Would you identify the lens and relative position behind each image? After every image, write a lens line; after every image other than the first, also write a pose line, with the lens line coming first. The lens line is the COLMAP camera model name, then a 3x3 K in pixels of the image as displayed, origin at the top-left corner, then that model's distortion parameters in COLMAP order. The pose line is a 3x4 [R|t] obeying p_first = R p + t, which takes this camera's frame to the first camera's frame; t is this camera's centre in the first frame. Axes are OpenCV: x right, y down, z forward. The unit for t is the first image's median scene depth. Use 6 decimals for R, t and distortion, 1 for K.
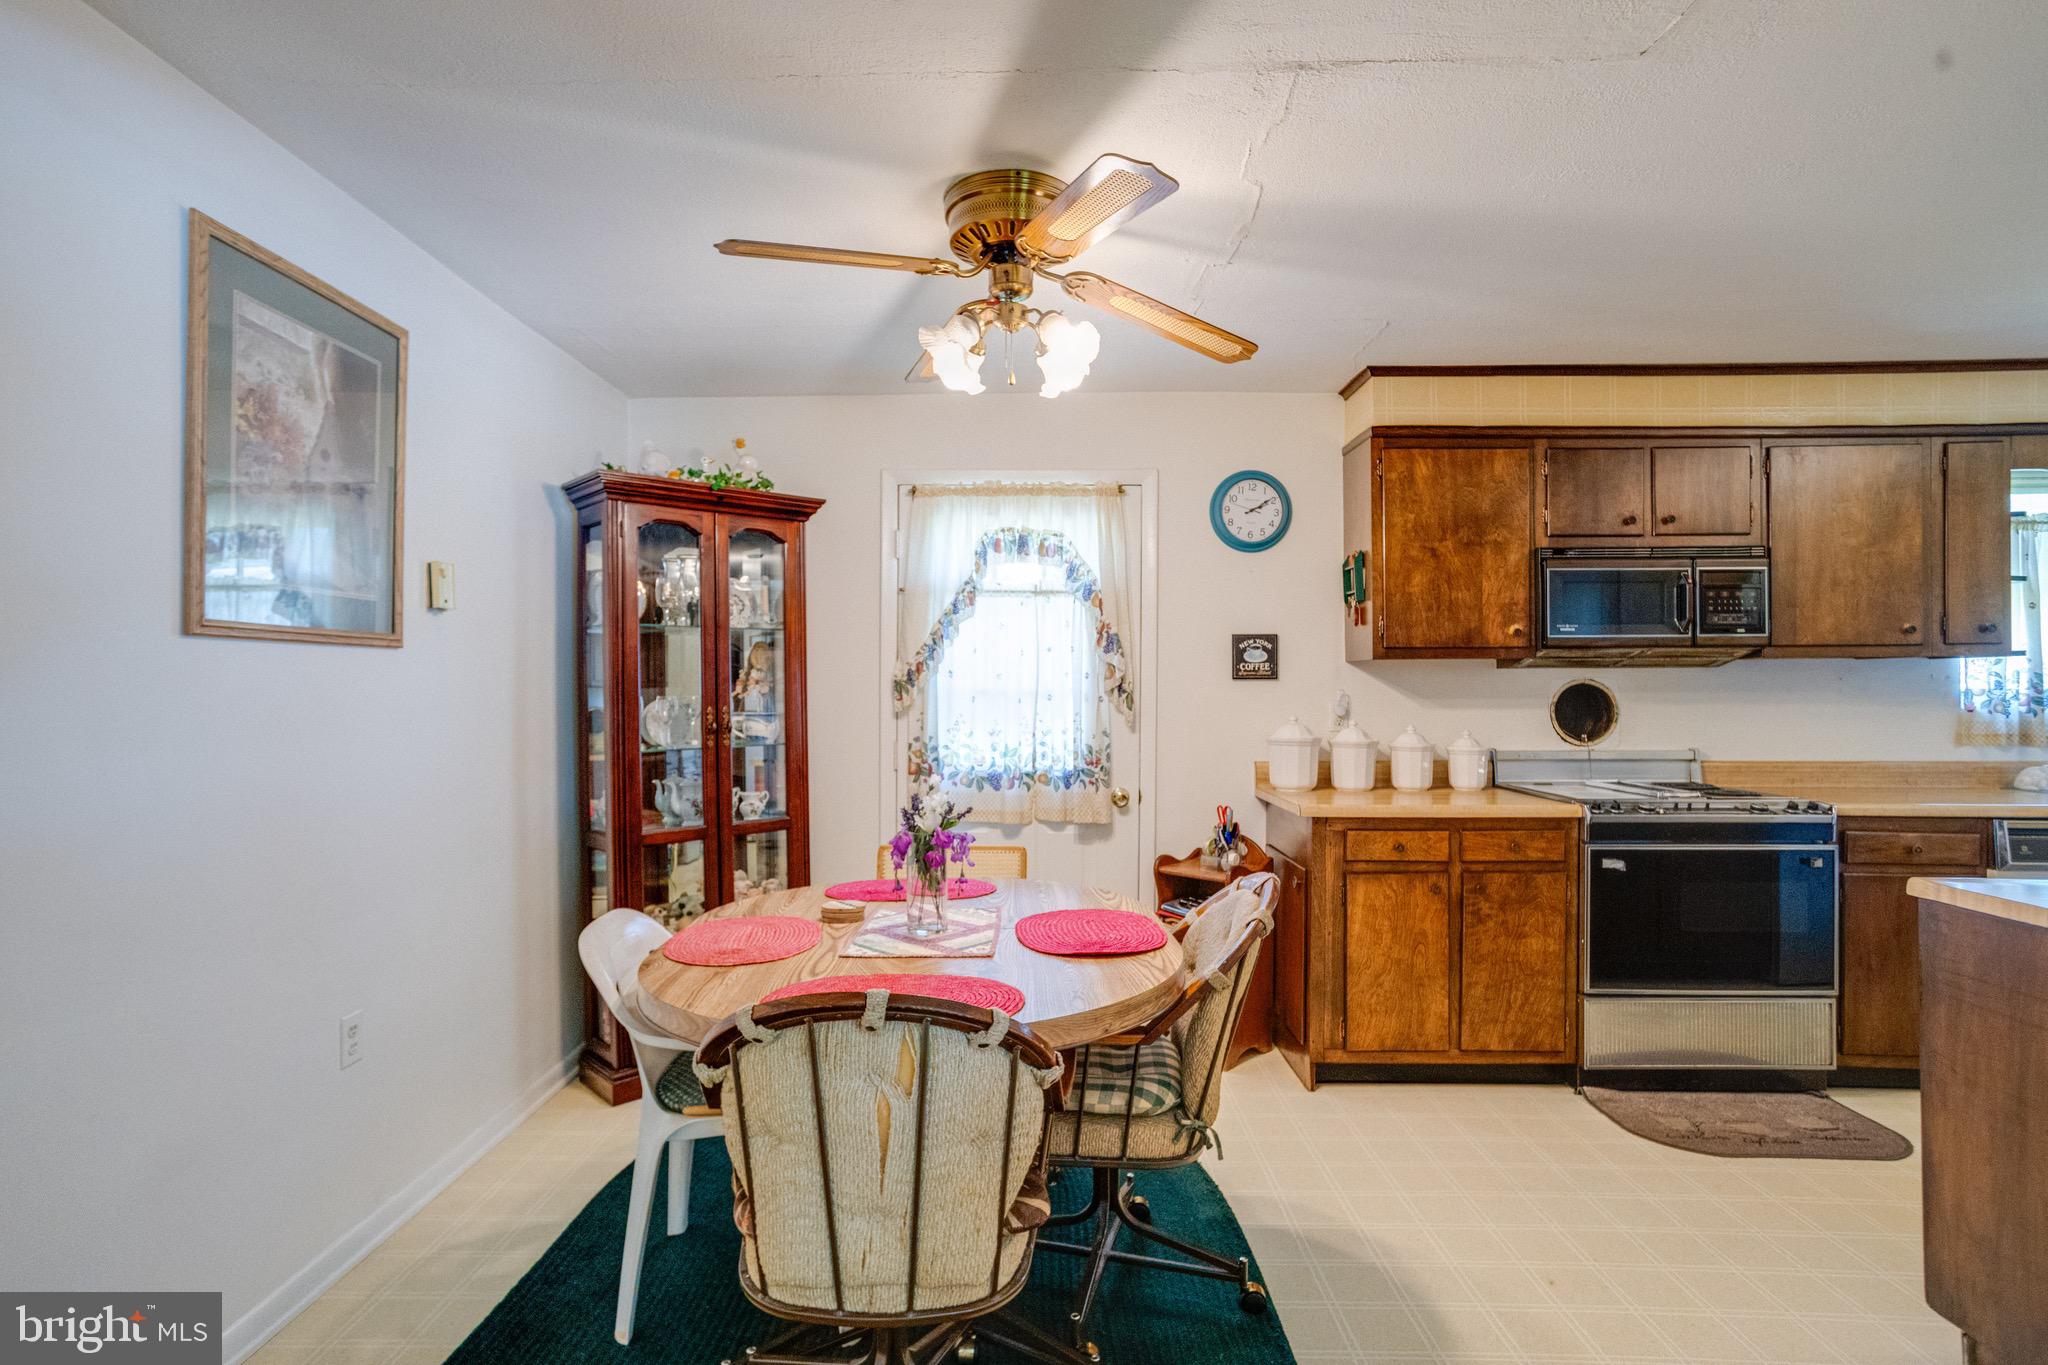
lens RADIAL K [[990.1, 0, 1014.5], [0, 990.1, 672.7], [0, 0, 1]] dist [-0.053763, 0.037664]
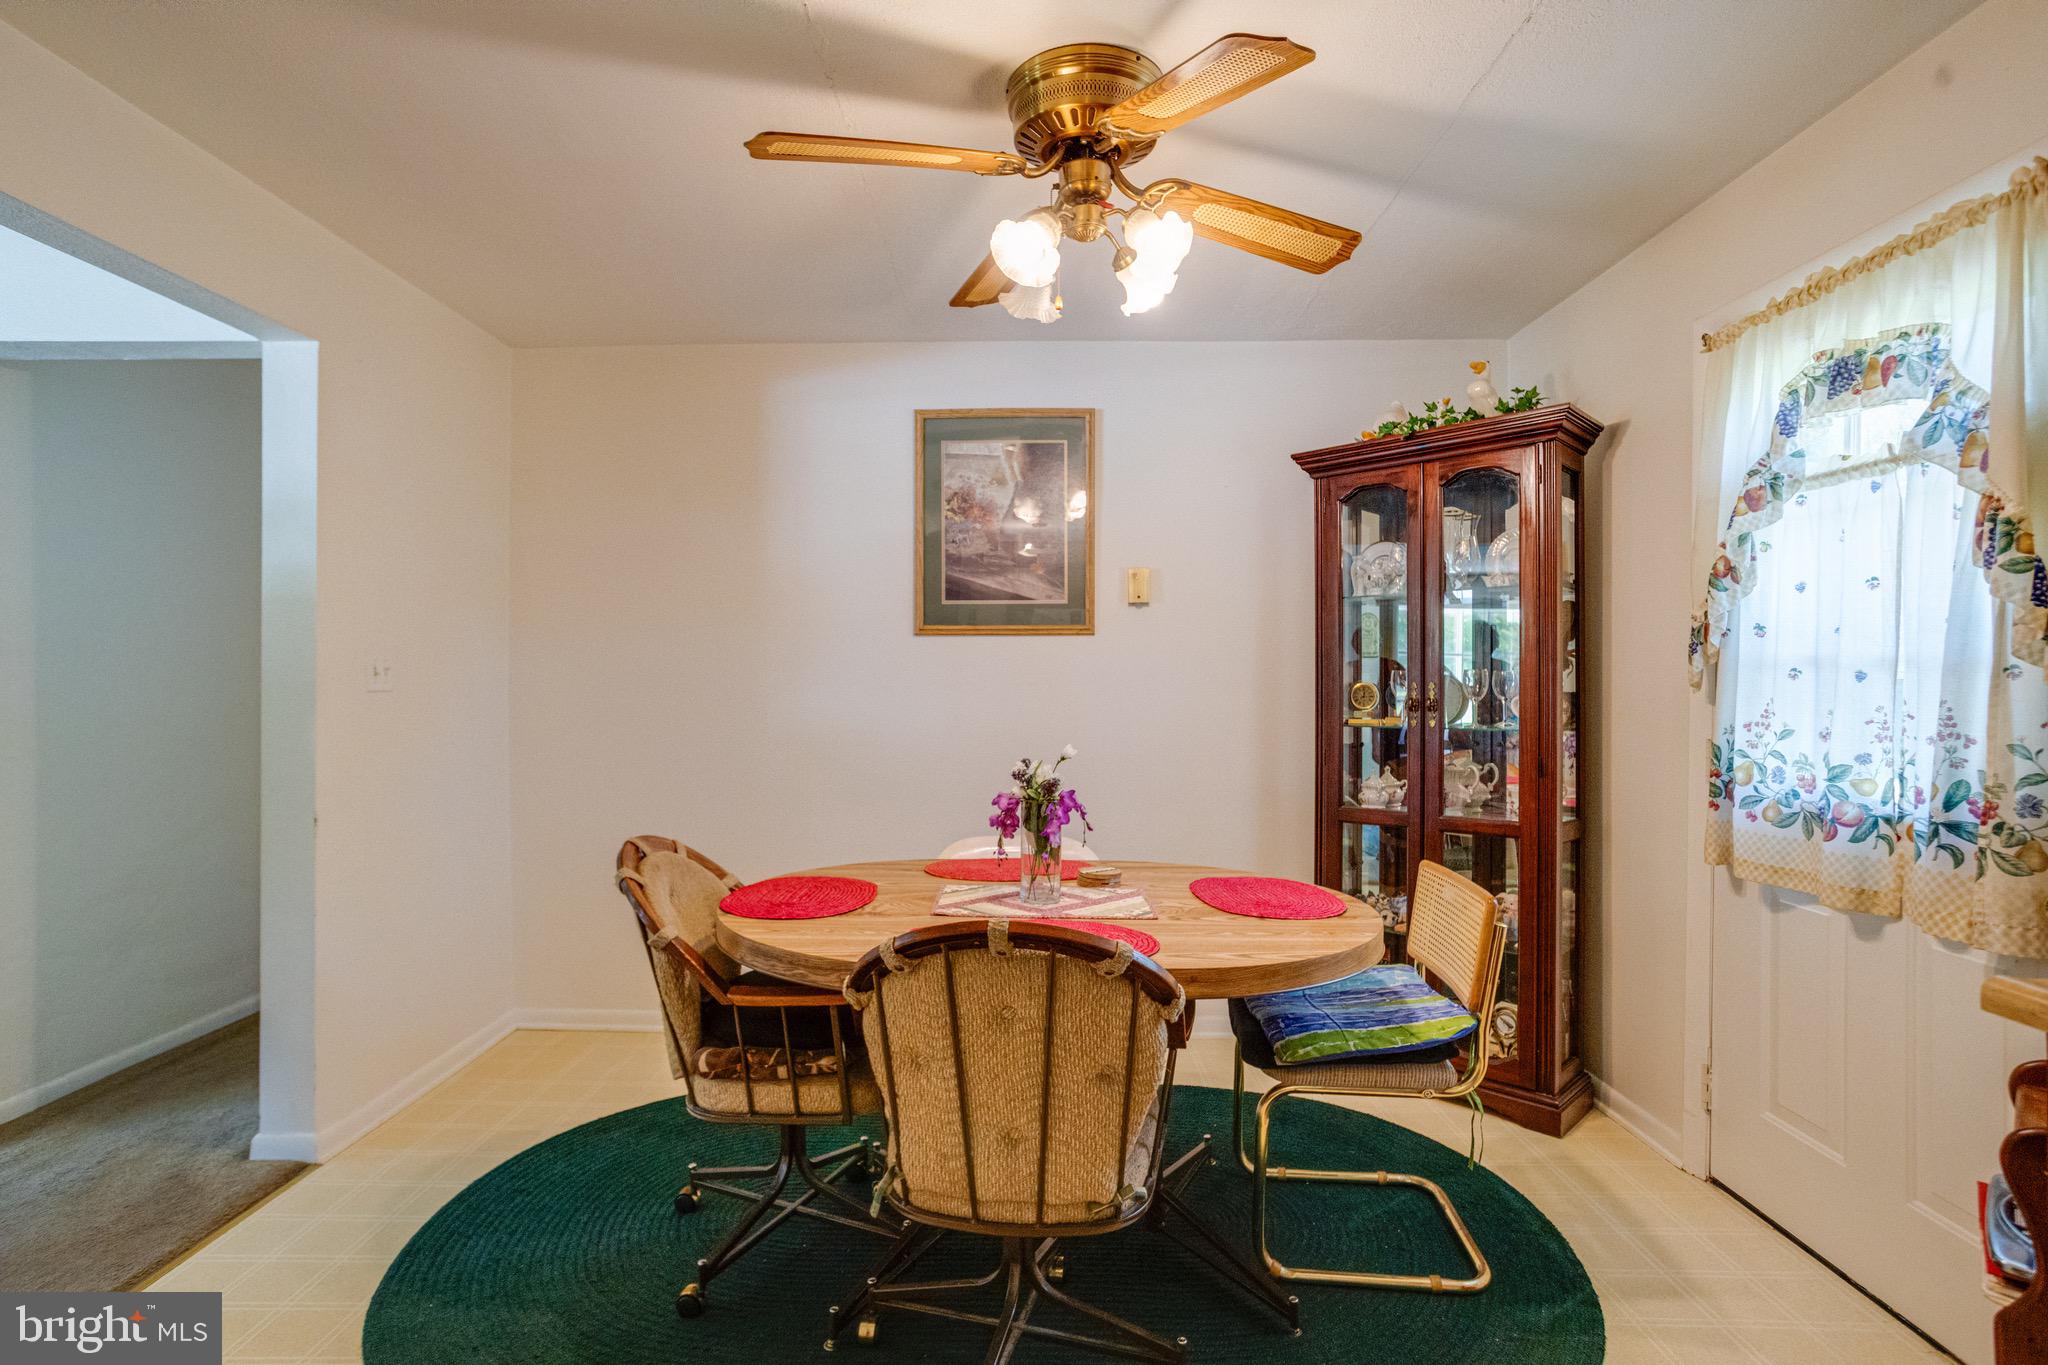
lens RADIAL K [[990.1, 0, 1014.5], [0, 990.1, 672.7], [0, 0, 1]] dist [-0.053763, 0.037664]
pose [[0.019040, -0.007212, -0.999793, 0.907541], [0.013728, 0.999882, -0.006951, 0.043169], [0.999724, -0.013592, 0.019137, 0.969963]]
